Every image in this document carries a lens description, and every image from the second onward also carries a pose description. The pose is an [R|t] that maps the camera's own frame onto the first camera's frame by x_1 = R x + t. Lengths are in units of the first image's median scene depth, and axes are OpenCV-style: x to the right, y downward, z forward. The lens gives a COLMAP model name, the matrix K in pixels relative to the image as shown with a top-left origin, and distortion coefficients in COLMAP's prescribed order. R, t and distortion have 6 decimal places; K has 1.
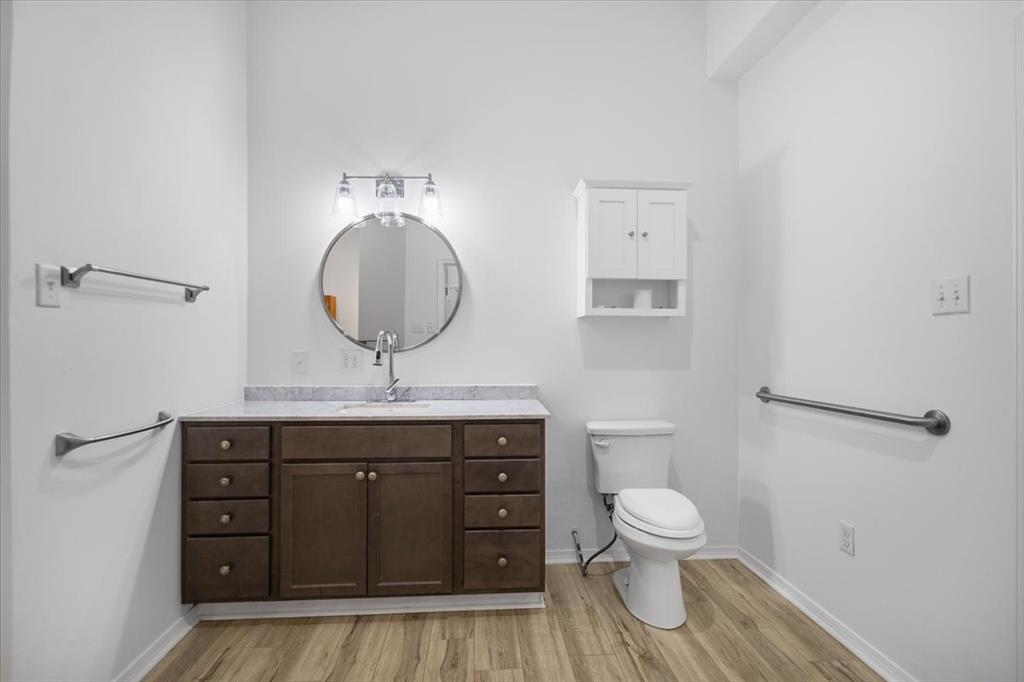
lens RADIAL K [[473.7, 0, 508.4], [0, 473.7, 335.4], [0, 0, 1]] dist [0.009586, -0.004374]
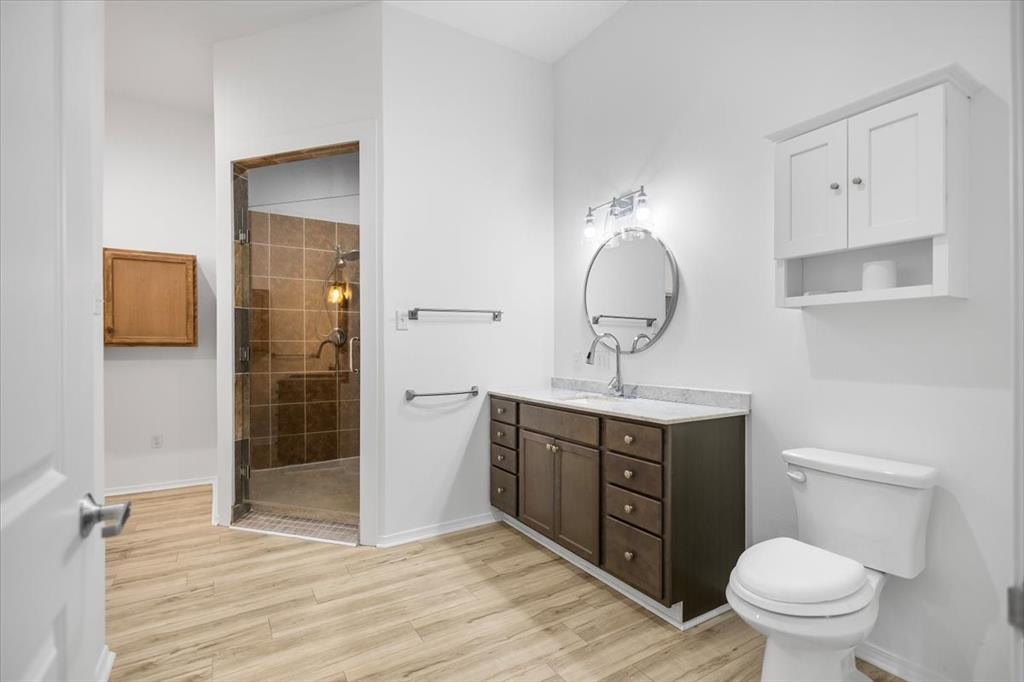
lens RADIAL K [[473.7, 0, 516.0], [0, 473.7, 342.0], [0, 0, 1]] dist [0.009586, -0.004374]
pose [[0.469352, -0.015852, -0.882869, 0.773101], [0.020339, 0.999768, -0.007138, 0.013423], [0.882777, -0.014606, 0.469566, 0.298176]]
